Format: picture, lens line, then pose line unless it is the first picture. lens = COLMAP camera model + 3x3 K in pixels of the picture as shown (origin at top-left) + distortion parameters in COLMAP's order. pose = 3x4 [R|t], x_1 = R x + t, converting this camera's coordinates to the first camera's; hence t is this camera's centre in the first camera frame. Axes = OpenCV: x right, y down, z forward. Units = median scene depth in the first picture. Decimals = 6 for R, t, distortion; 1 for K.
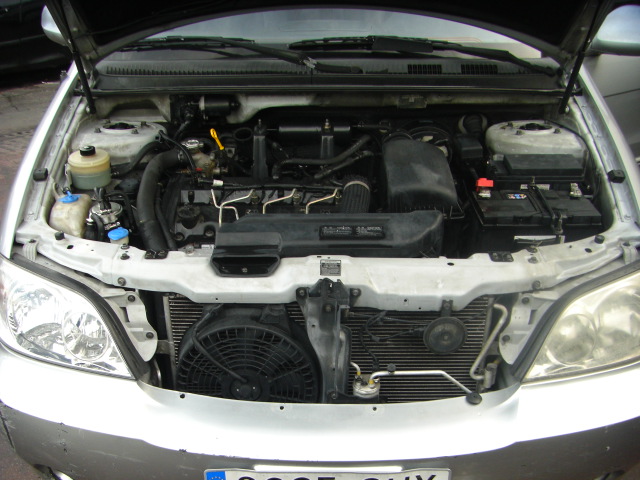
lens RADIAL K [[713.6, 0, 291.2], [0, 713.6, 331.1], [0, 0, 1]] dist [-0.178326, 0.088646]
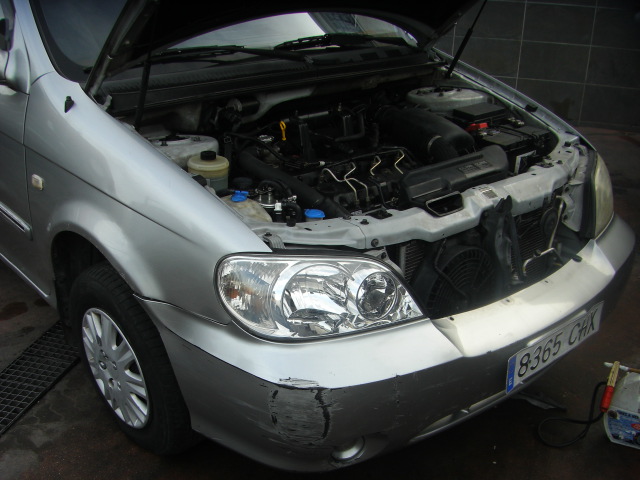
lens RADIAL K [[713.6, 0, 291.2], [0, 713.6, 331.1], [0, 0, 1]] dist [-0.178326, 0.088646]
pose [[0.746186, -0.315153, 0.586417, -0.805826], [0.347898, 0.935602, 0.060130, -0.041101], [-0.567603, 0.159145, 0.807775, 0.152624]]
